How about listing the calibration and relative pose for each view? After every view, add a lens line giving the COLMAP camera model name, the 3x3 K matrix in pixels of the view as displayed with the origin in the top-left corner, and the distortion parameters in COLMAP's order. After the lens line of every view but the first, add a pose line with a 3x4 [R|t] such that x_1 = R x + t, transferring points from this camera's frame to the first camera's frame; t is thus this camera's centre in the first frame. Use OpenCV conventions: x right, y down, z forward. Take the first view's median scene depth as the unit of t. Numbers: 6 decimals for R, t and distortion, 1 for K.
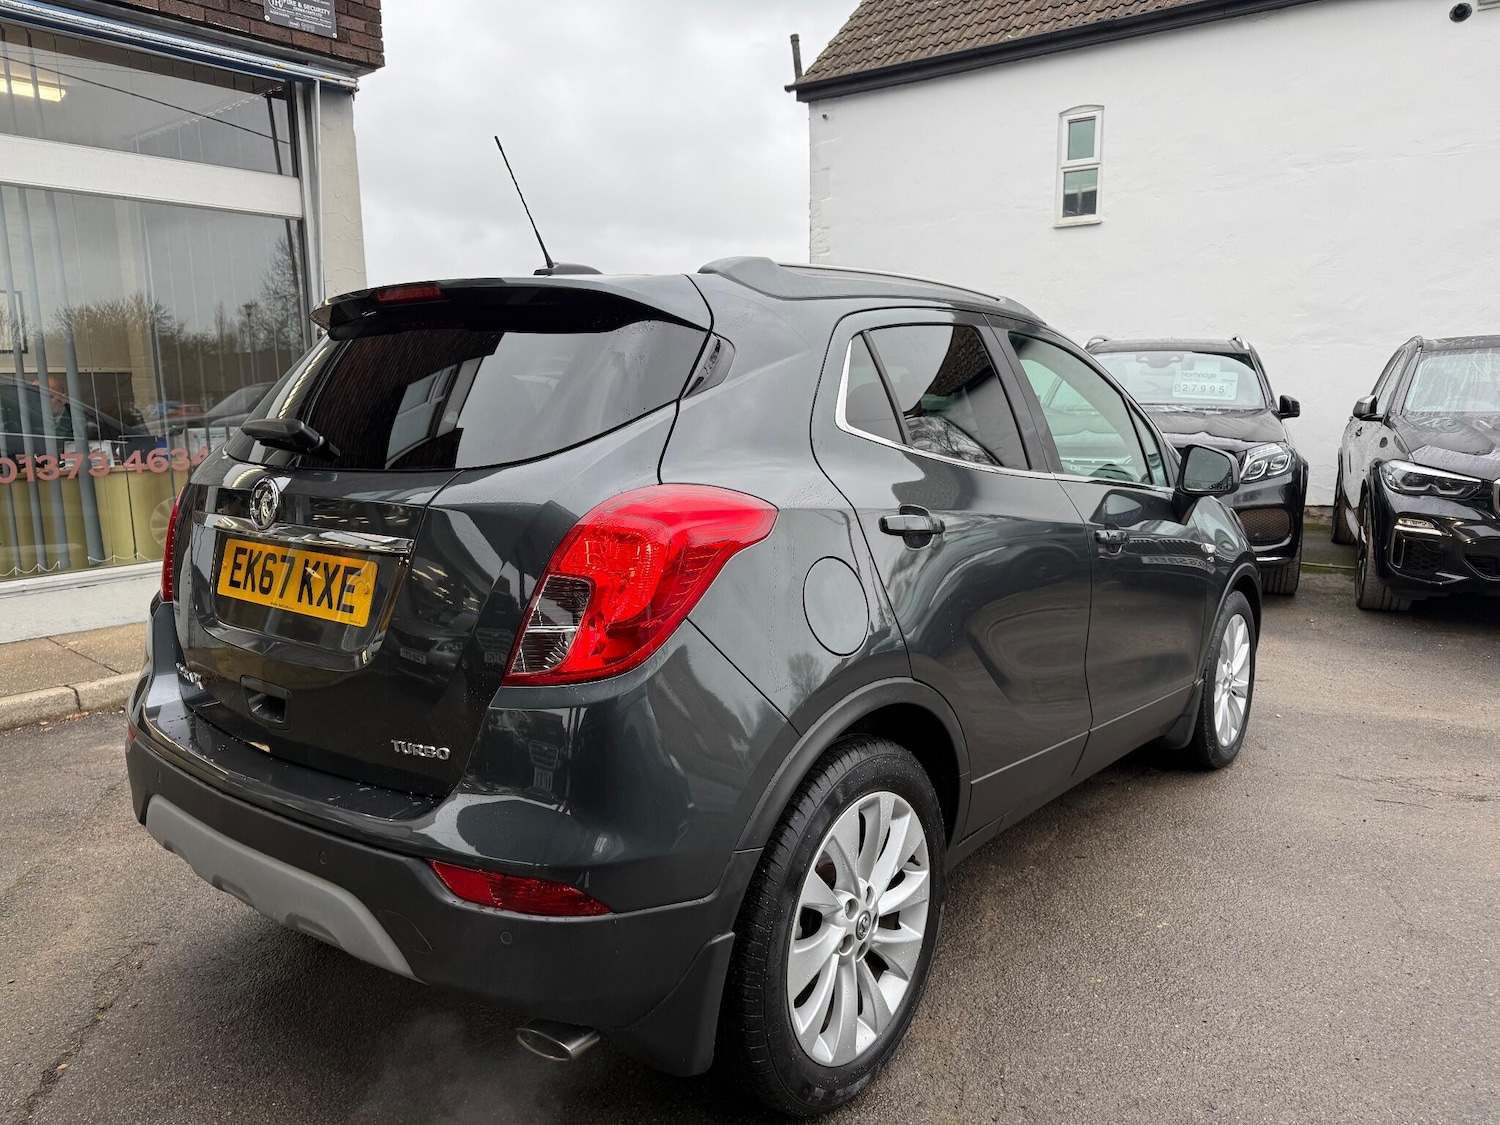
lens RADIAL K [[1070.7, 0, 748.2], [0, 1070.7, 547.5], [0, 0, 1]] dist [0.045092, -0.063549]
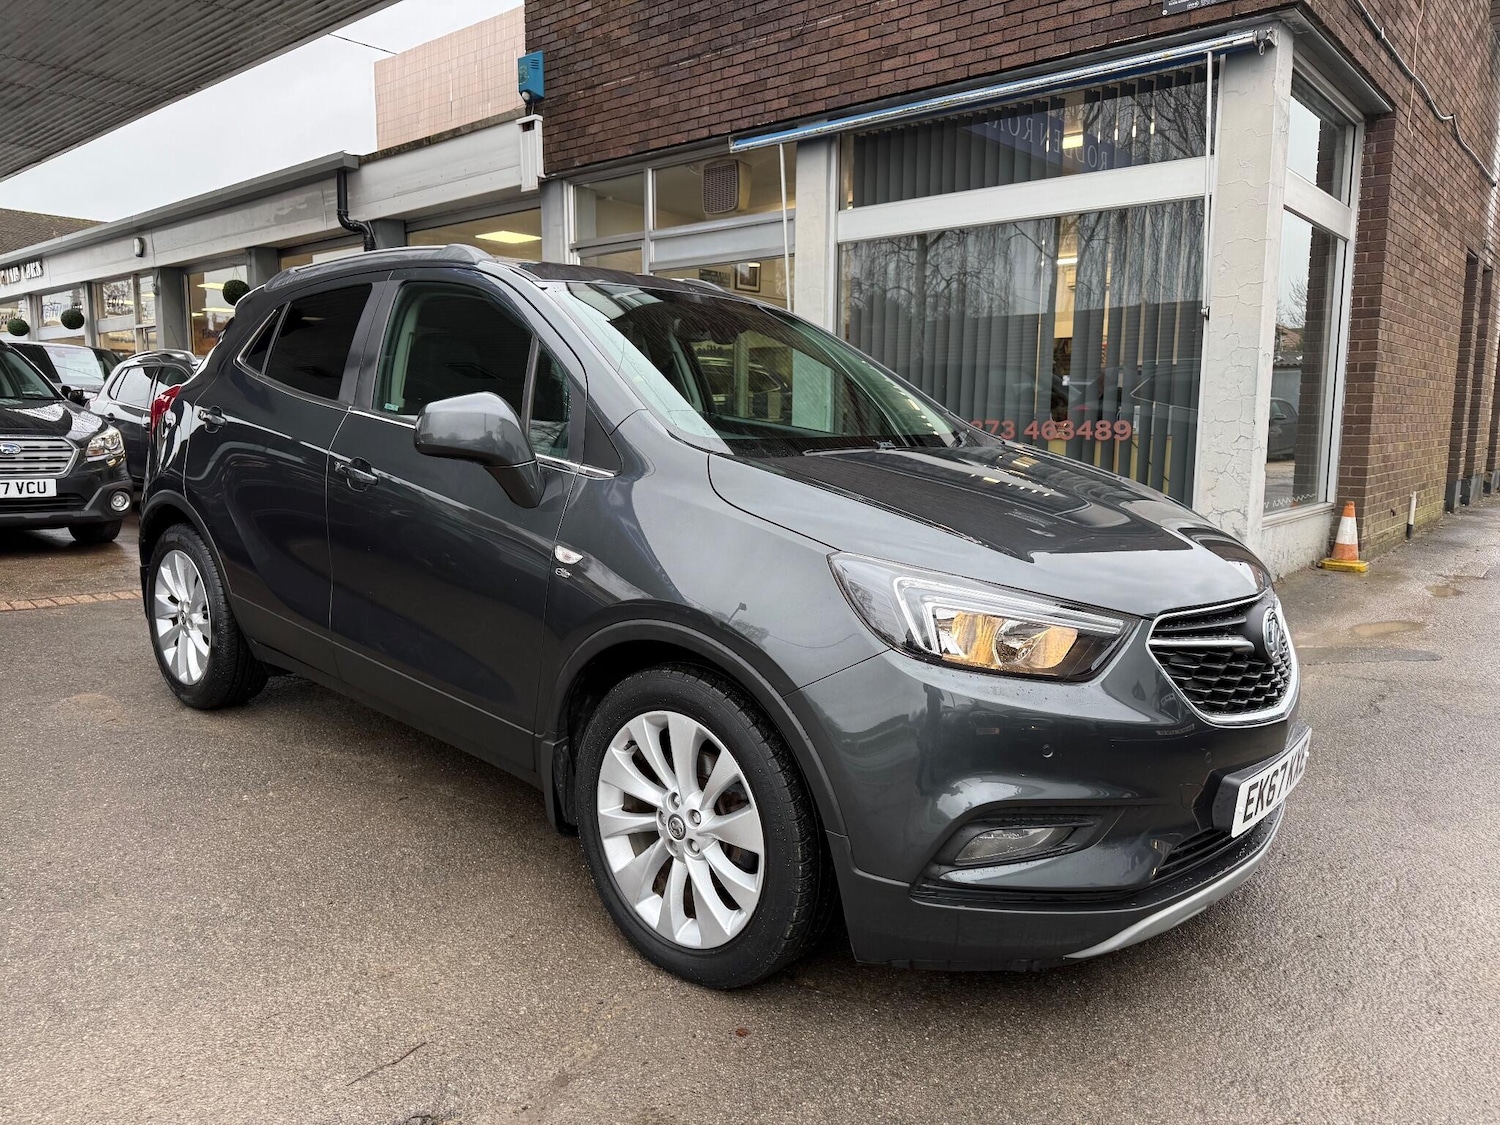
lens RADIAL K [[1052.5, 0, 696.0], [0, 1052.5, 562.0], [0, 0, 1]] dist [-0.003481, -0.006195]
pose [[-0.080930, 0.165599, -0.982867, 0.659123], [-0.142265, 0.974086, 0.175834, -0.081932], [0.986515, 0.154058, -0.055274, 0.665515]]
